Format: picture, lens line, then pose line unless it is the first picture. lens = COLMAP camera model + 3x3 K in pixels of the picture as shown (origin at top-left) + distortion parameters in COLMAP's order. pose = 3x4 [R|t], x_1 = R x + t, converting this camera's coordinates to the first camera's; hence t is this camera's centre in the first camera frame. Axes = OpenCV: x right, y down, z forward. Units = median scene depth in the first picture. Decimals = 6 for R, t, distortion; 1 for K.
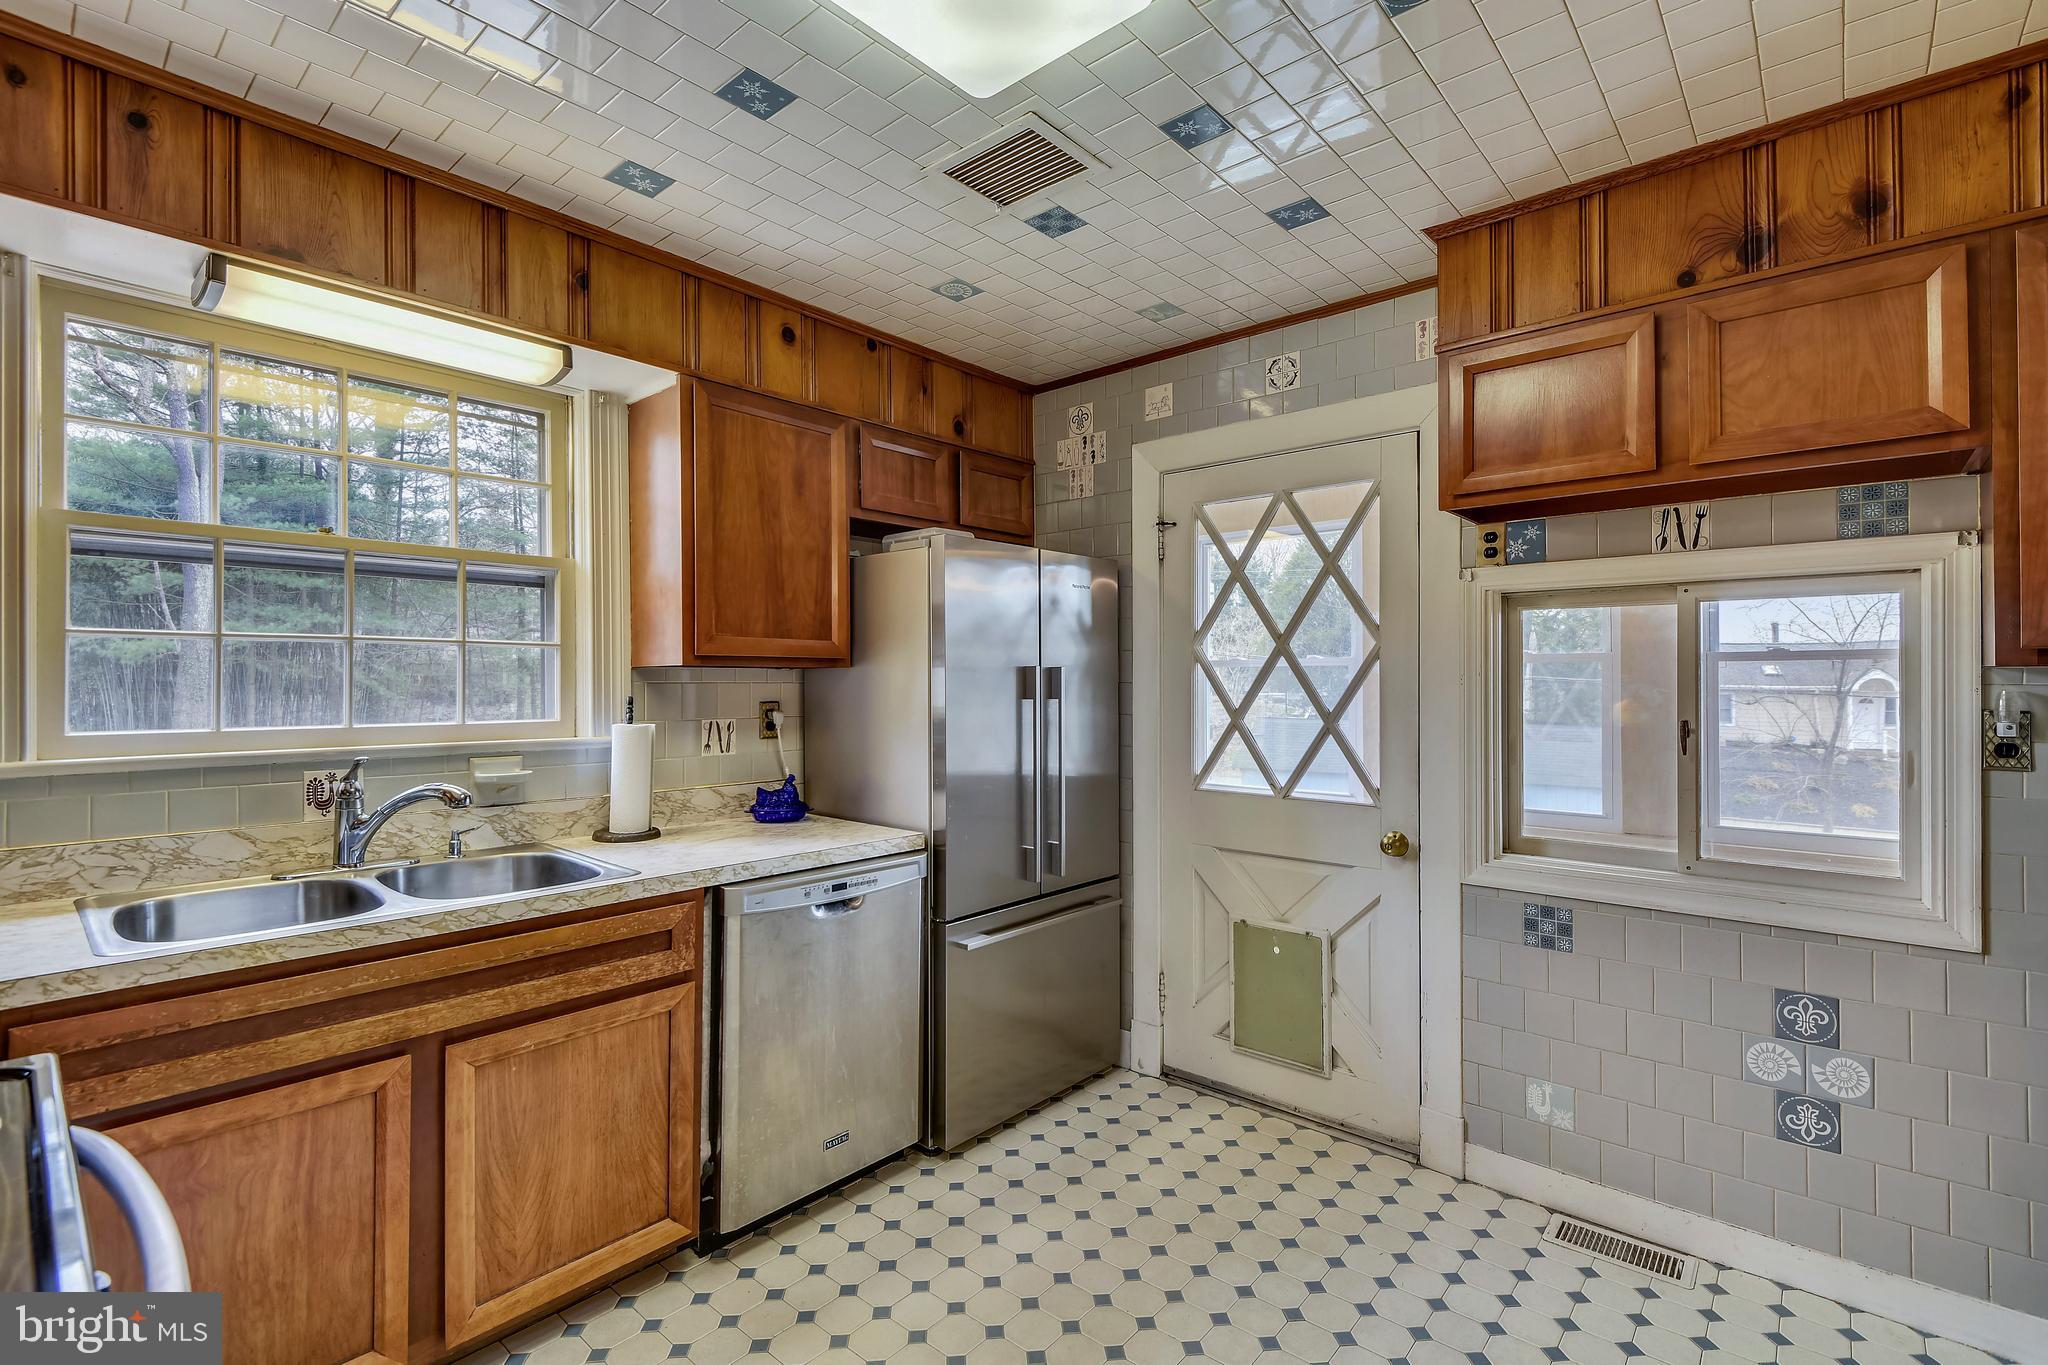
lens RADIAL K [[940.1, 0, 1024.0], [0, 940.1, 682.5], [0, 0, 1]] dist [0.024455, -0.022392]
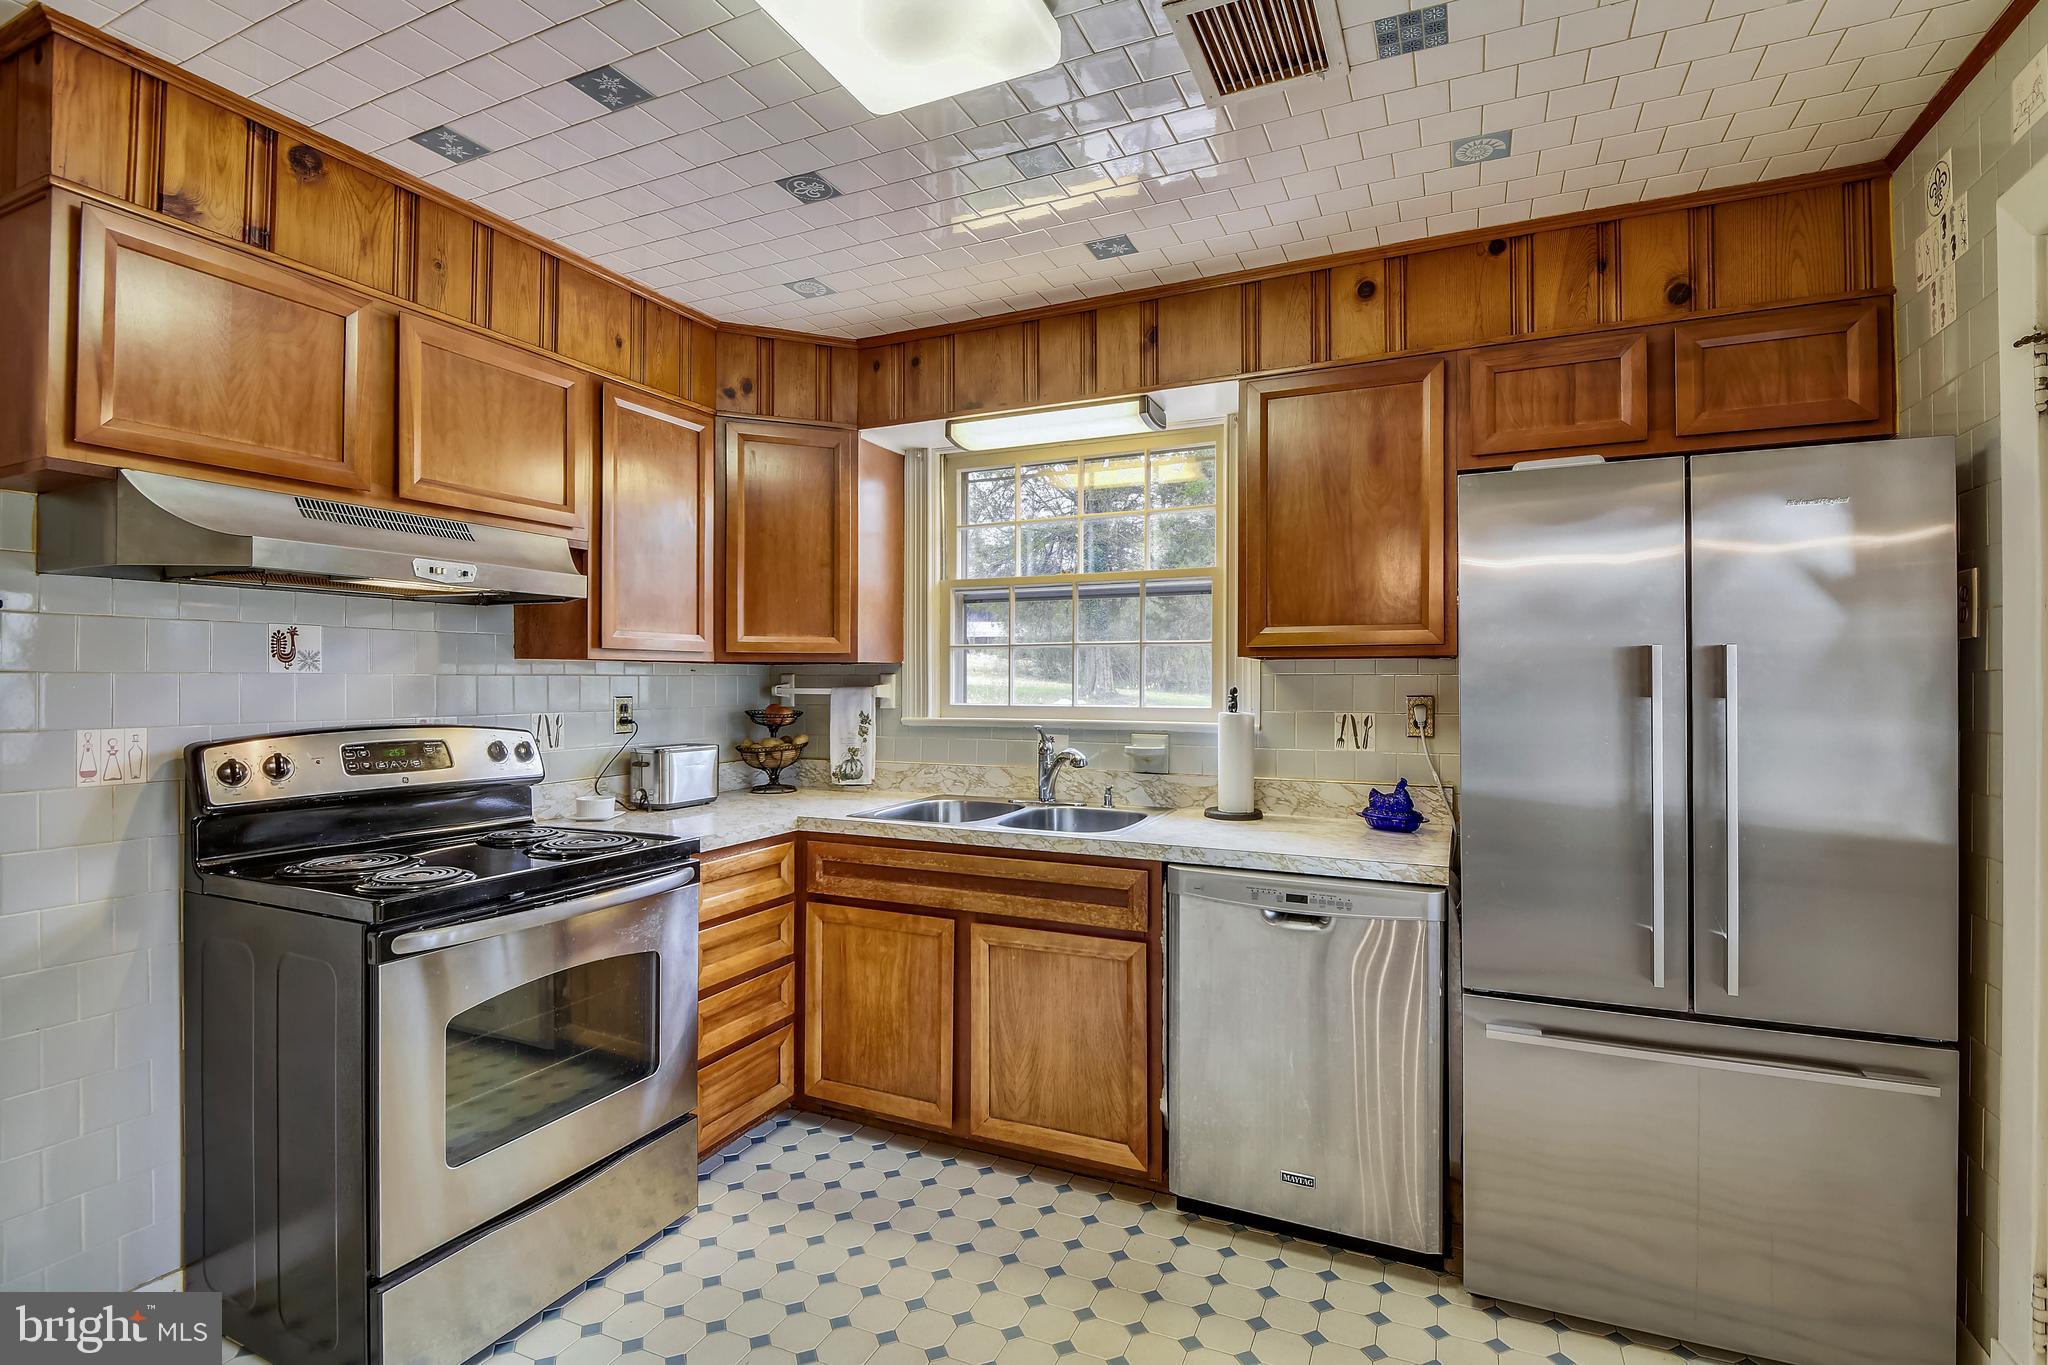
lens RADIAL K [[940.6, 0, 1023.8], [0, 940.6, 670.7], [0, 0, 1]] dist [0.000217, -0.017323]
pose [[0.281611, -0.012522, -0.959447, 0.630144], [-0.002224, 0.999904, -0.013703, 0.013040], [0.959526, 0.005993, 0.281556, 0.523521]]
